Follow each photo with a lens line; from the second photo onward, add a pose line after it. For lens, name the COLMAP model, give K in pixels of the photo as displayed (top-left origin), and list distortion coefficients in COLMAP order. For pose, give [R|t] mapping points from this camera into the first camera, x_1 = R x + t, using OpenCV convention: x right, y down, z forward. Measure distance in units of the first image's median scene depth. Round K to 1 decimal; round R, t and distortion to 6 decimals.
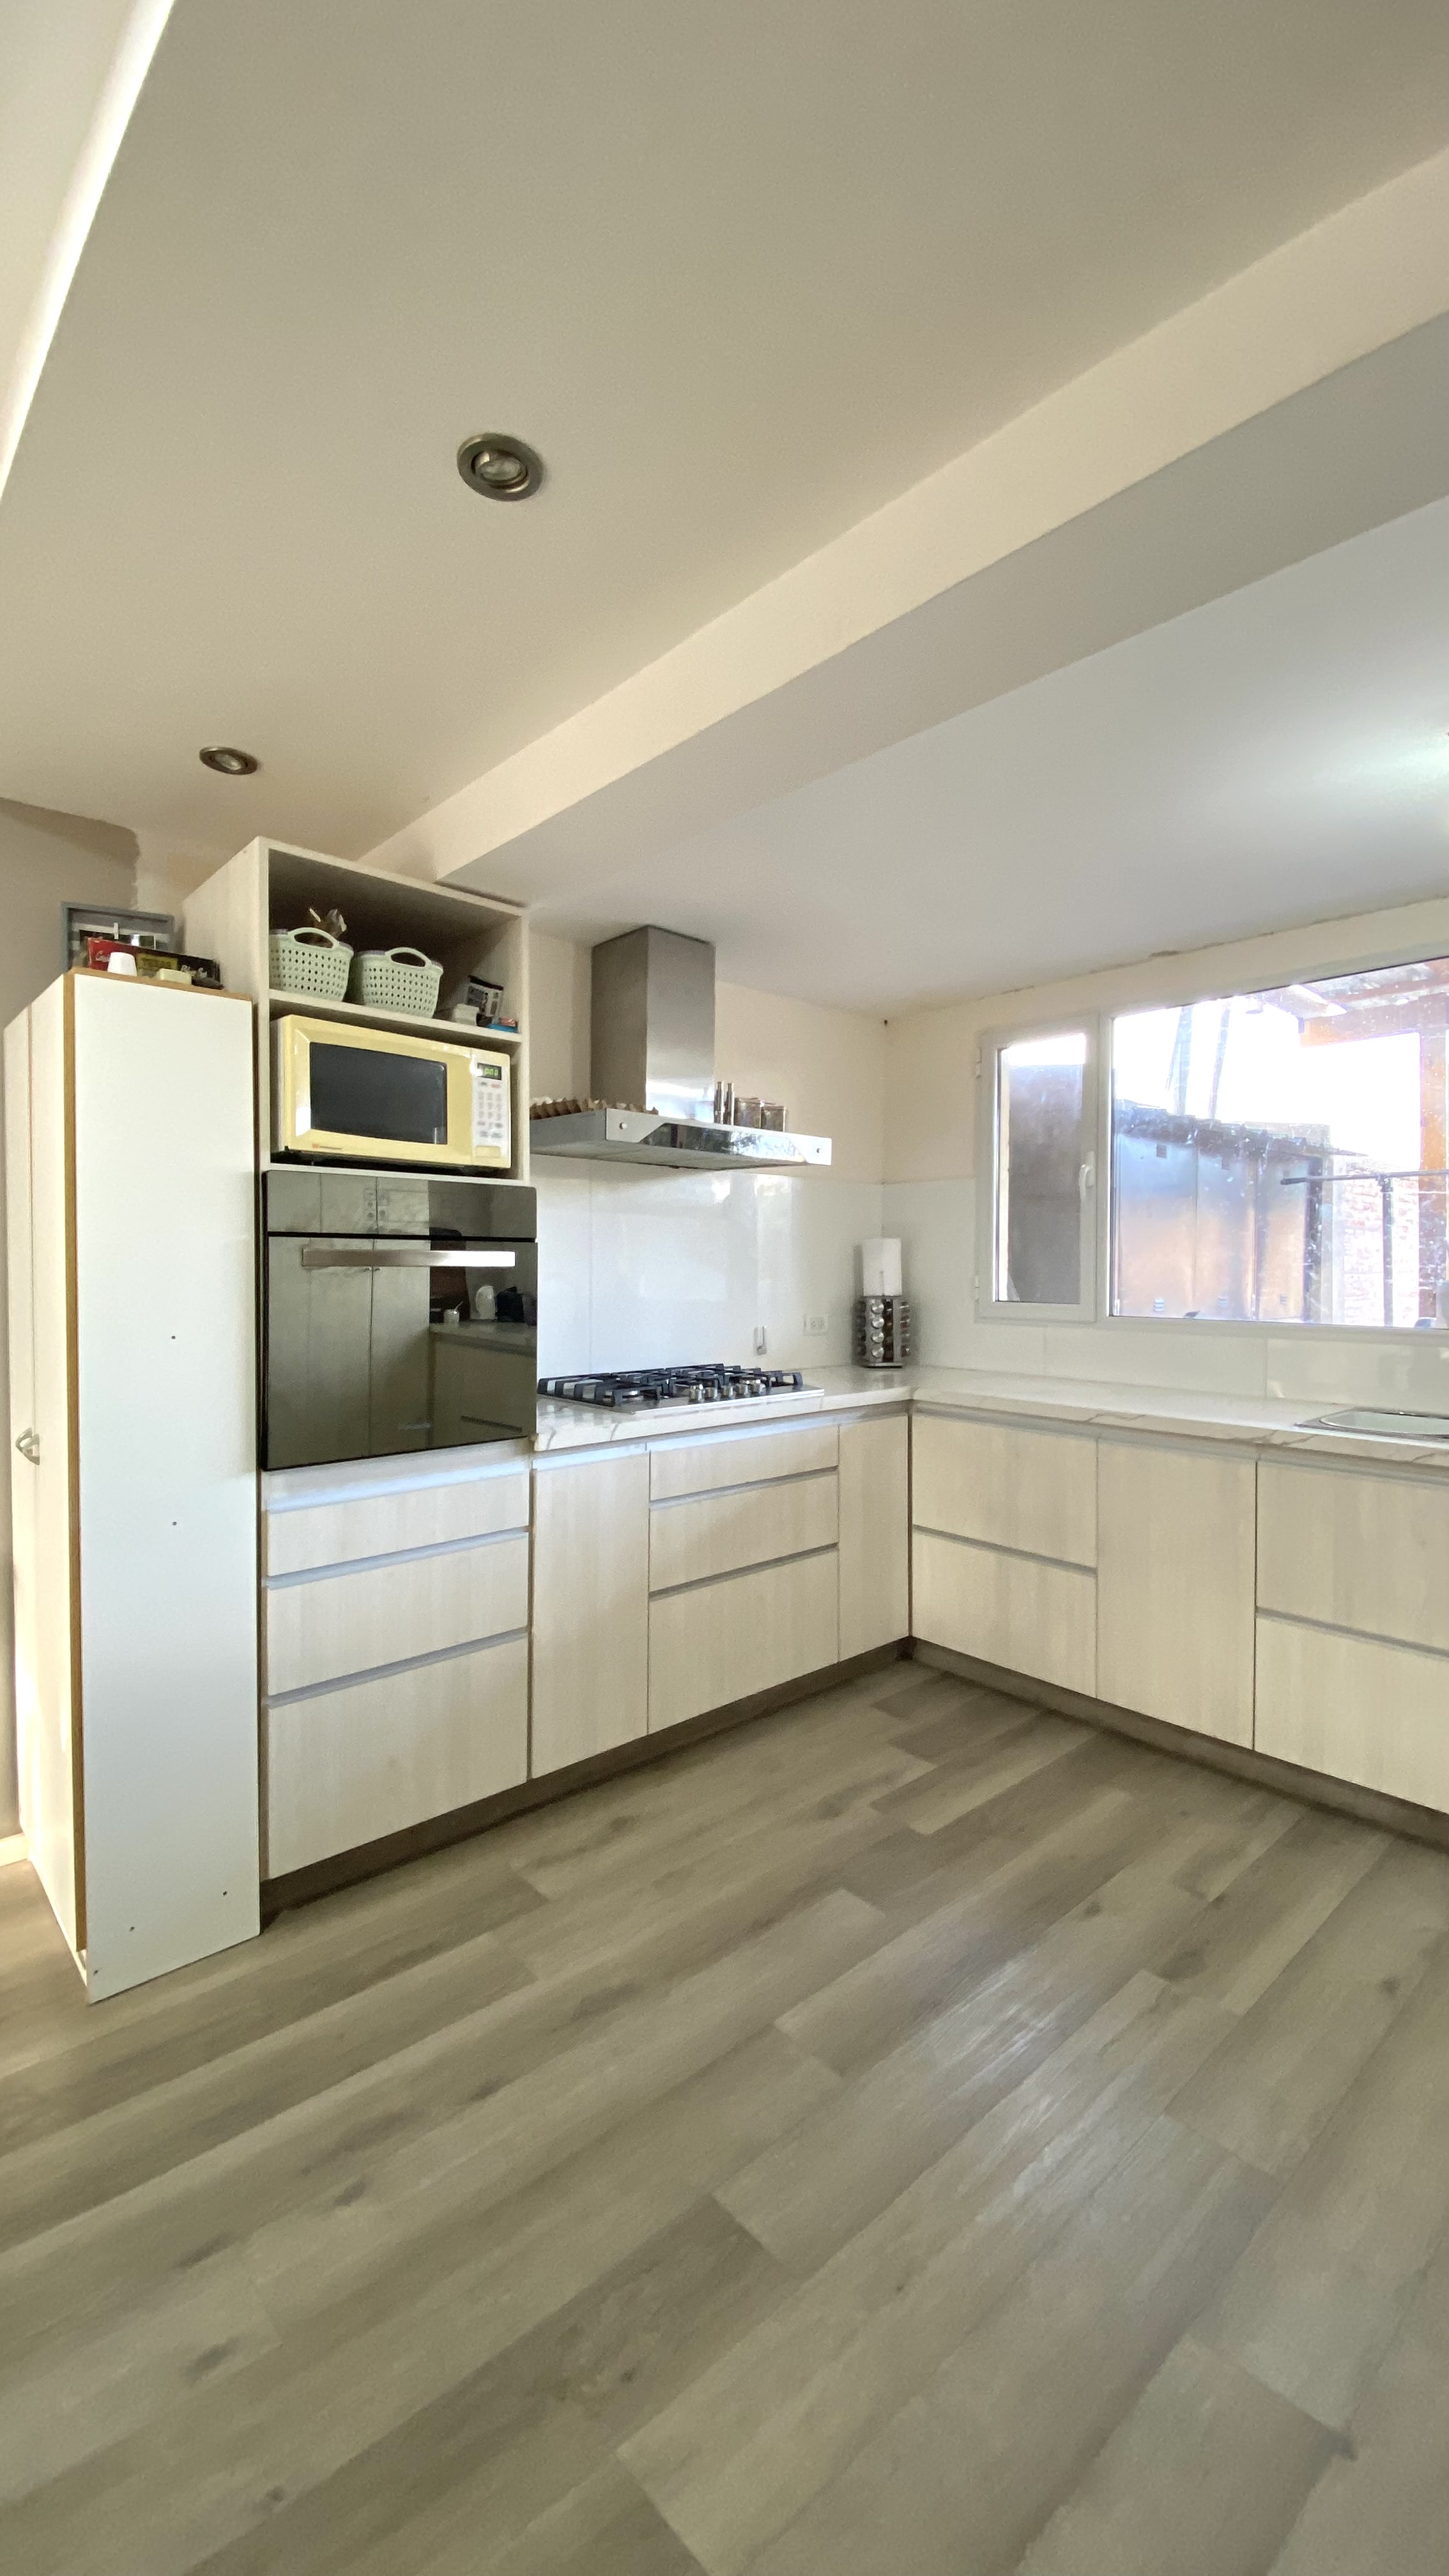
lens RADIAL K [[1040.1, 0, 723.3], [0, 1040.1, 1269.2], [0, 0, 1]] dist [0.034842, -0.035689]
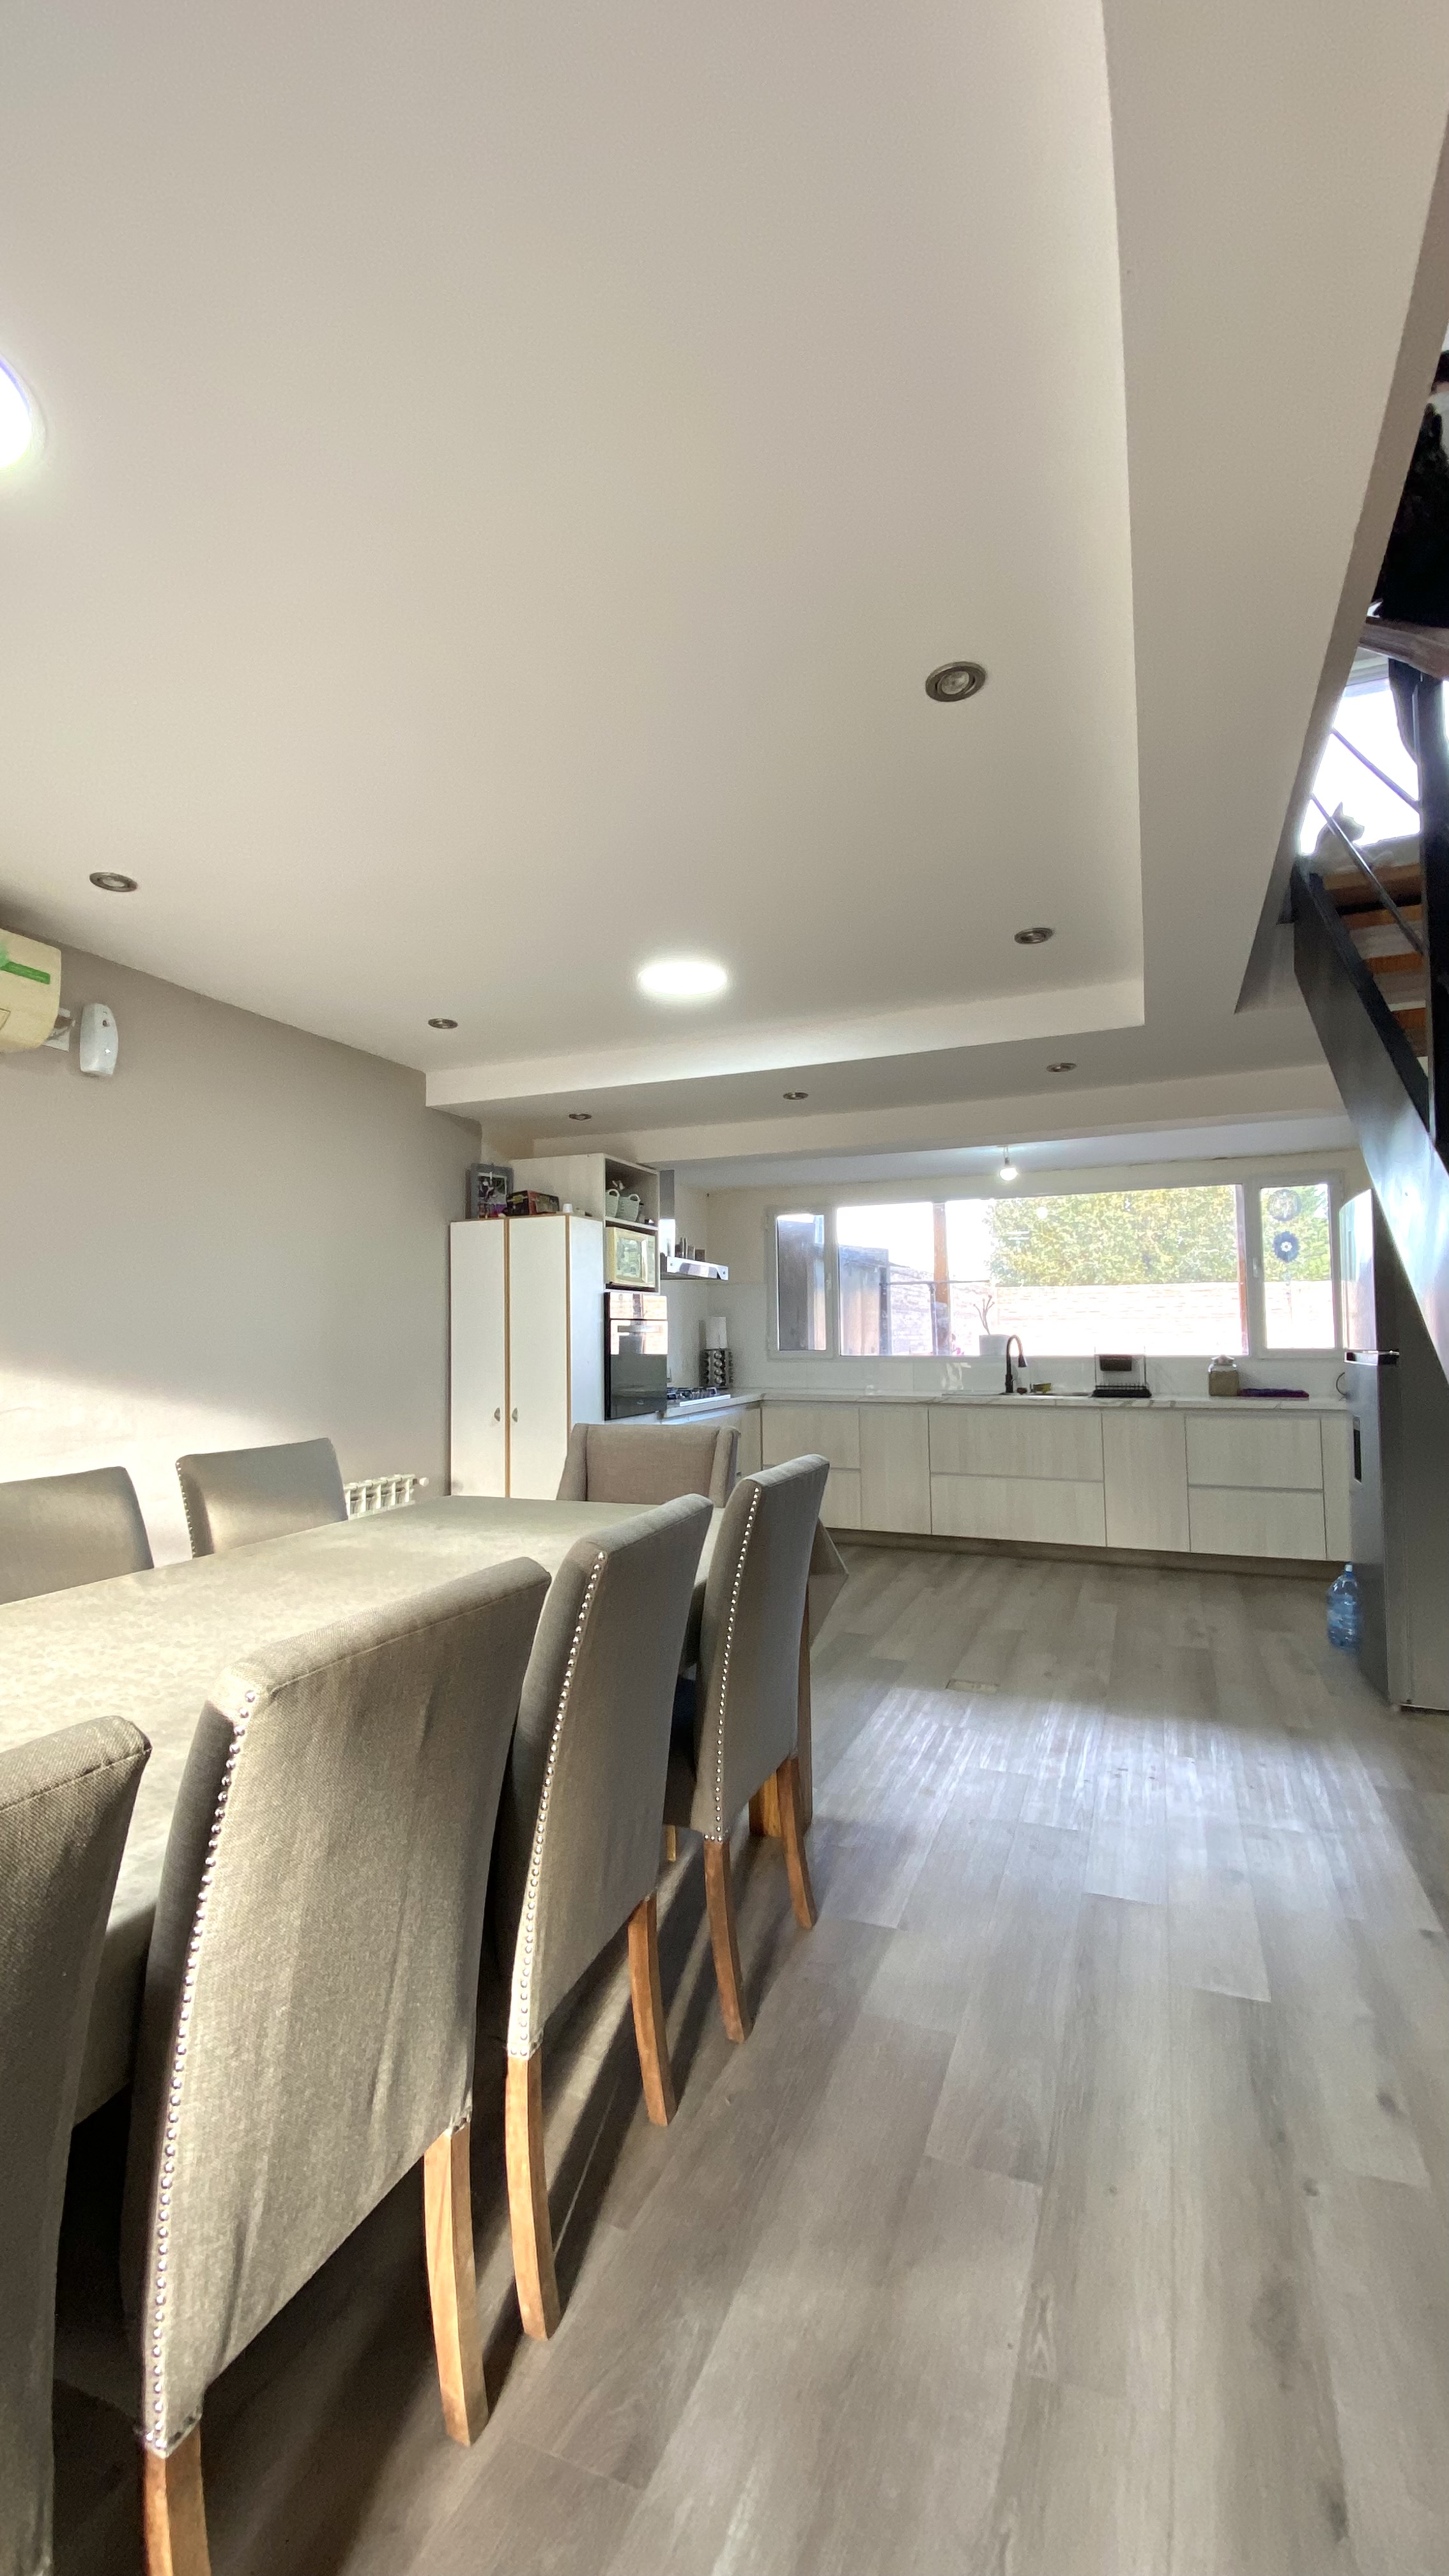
lens RADIAL K [[1024.2, 0, 719.4], [0, 1024.2, 1281.9], [0, 0, 1]] dist [0.058734, -0.052904]
pose [[0.903267, 0.002376, 0.429072, -1.031535], [0.025751, 0.997882, -0.059737, 0.023981], [-0.428305, 0.065008, 0.901293, -1.028952]]
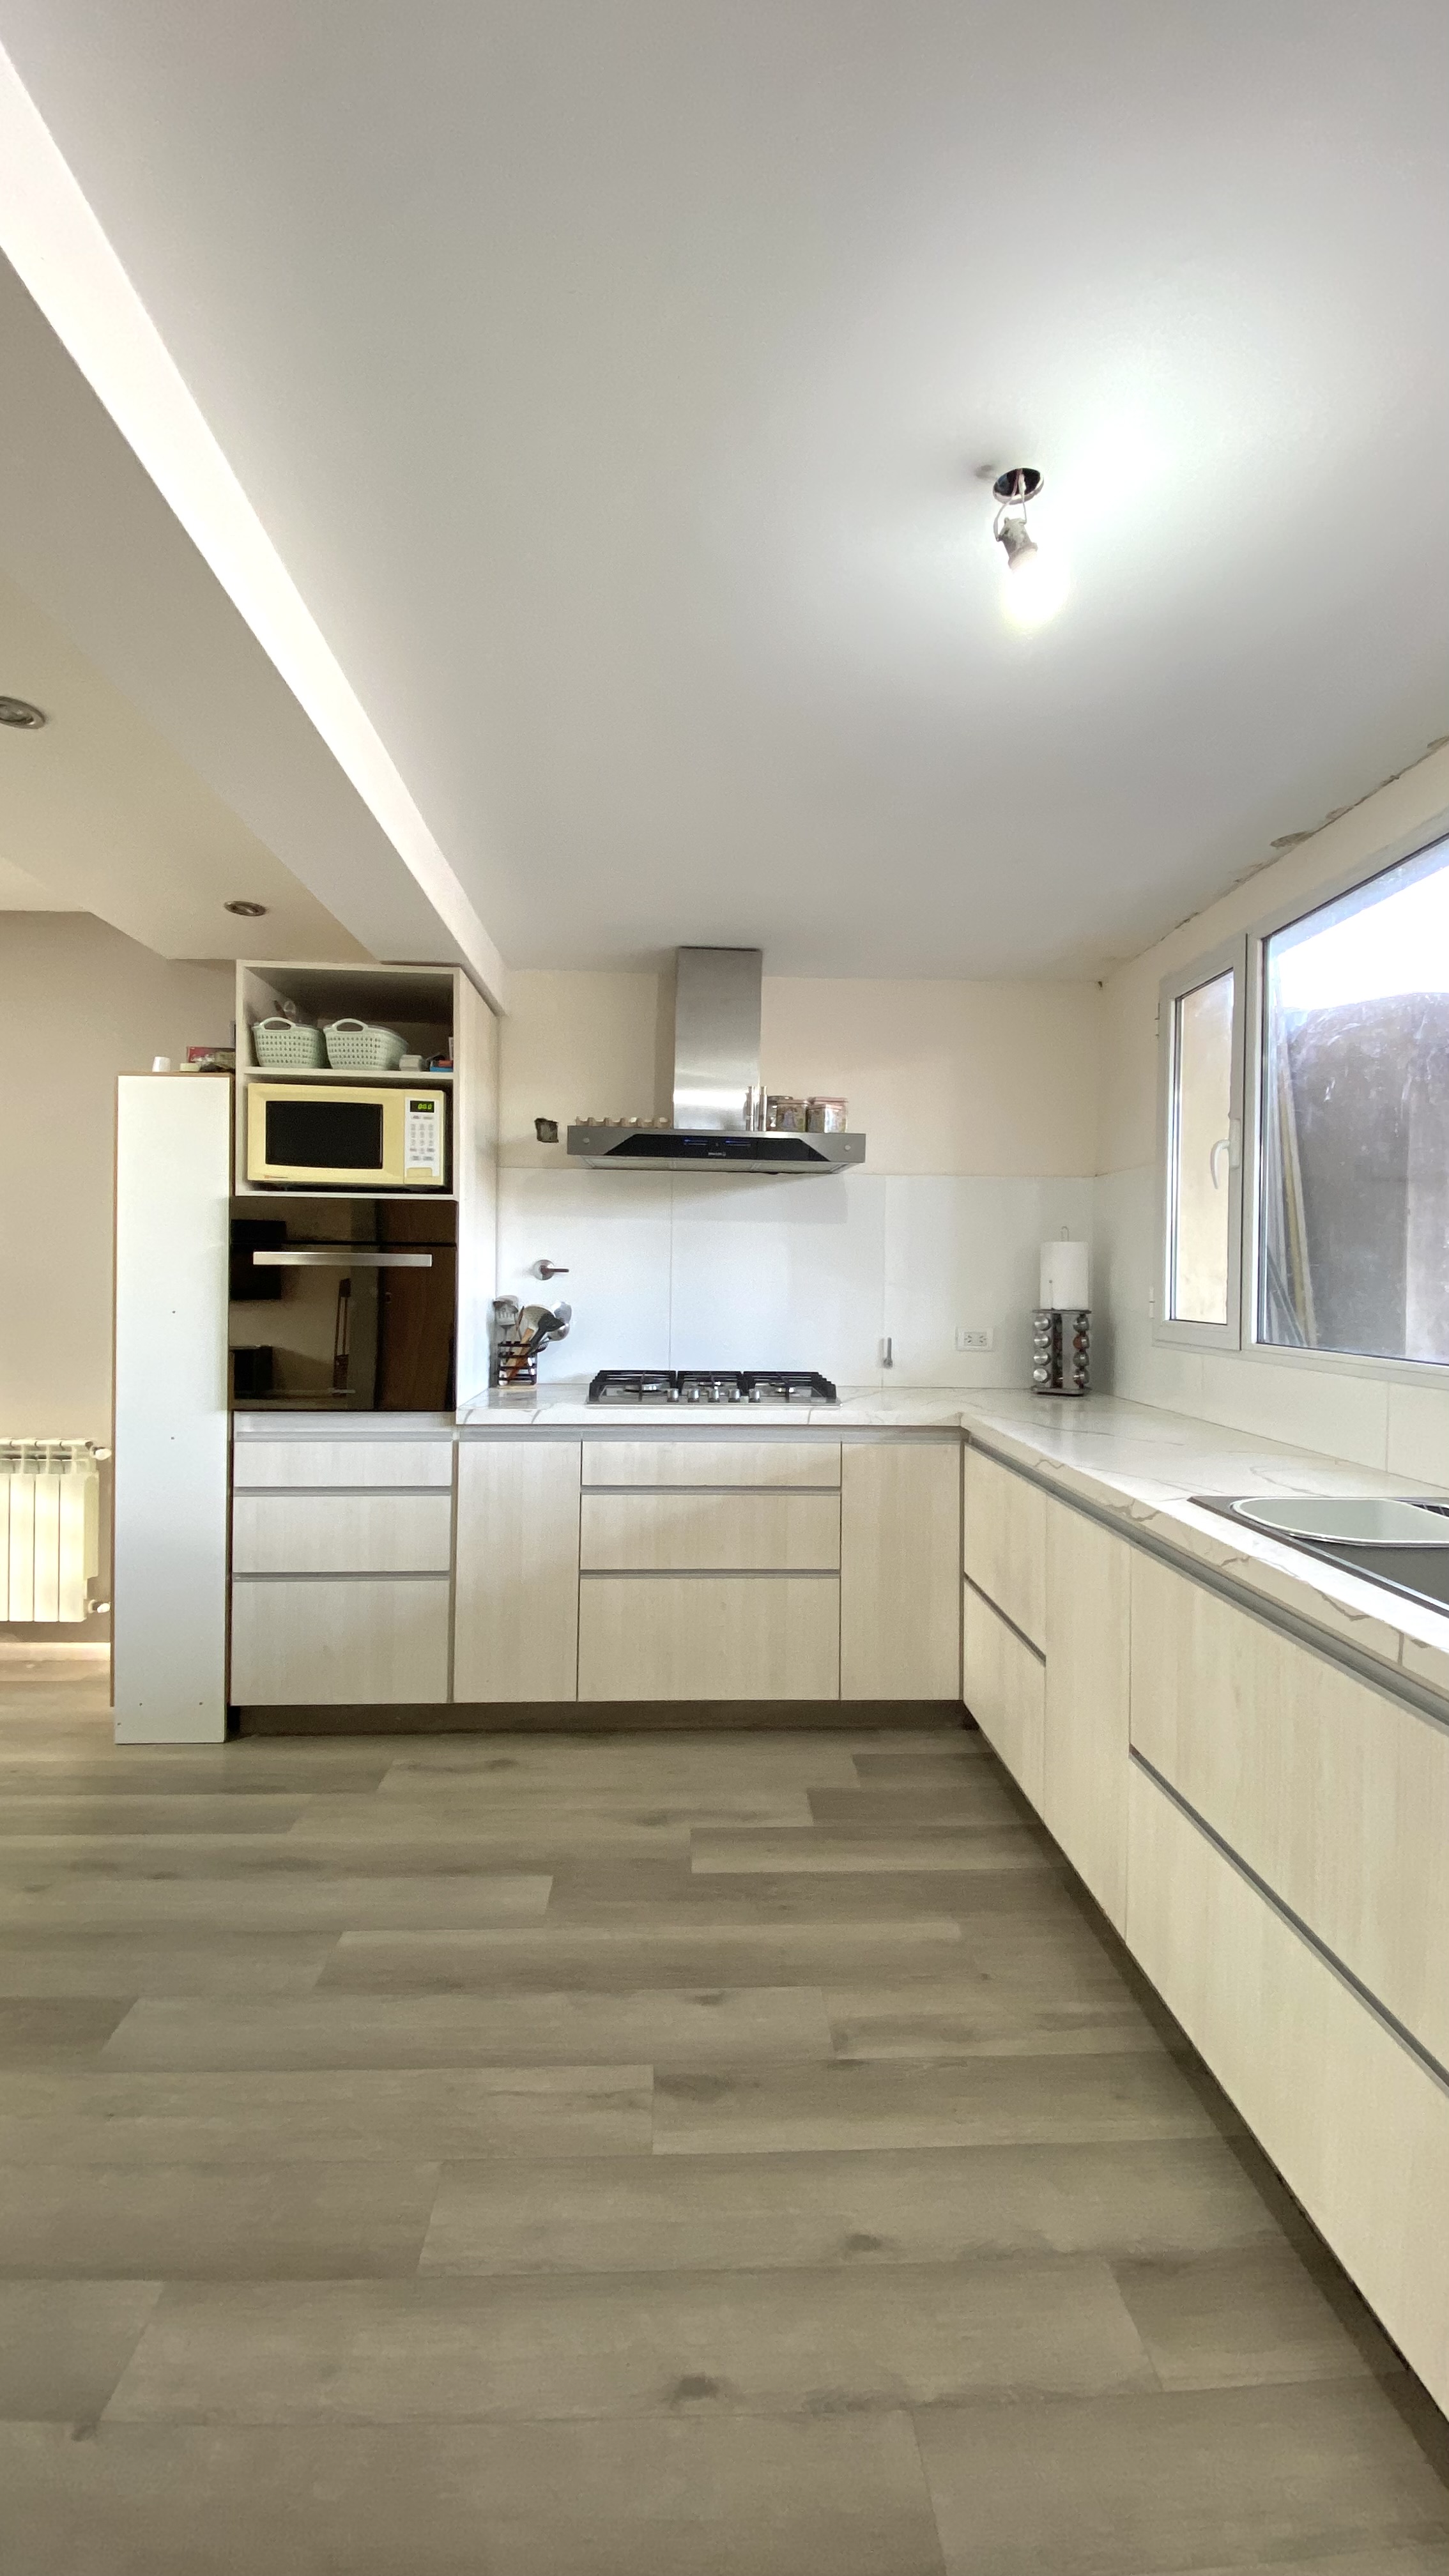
lens RADIAL K [[1040.1, 0, 723.3], [0, 1040.1, 1269.2], [0, 0, 1]] dist [0.034842, -0.035689]
pose [[0.771259, 0.004700, -0.636504, 0.822479], [-0.012960, 0.999881, -0.008320, 0.005778], [0.636390, 0.014666, 0.771228, 0.287127]]
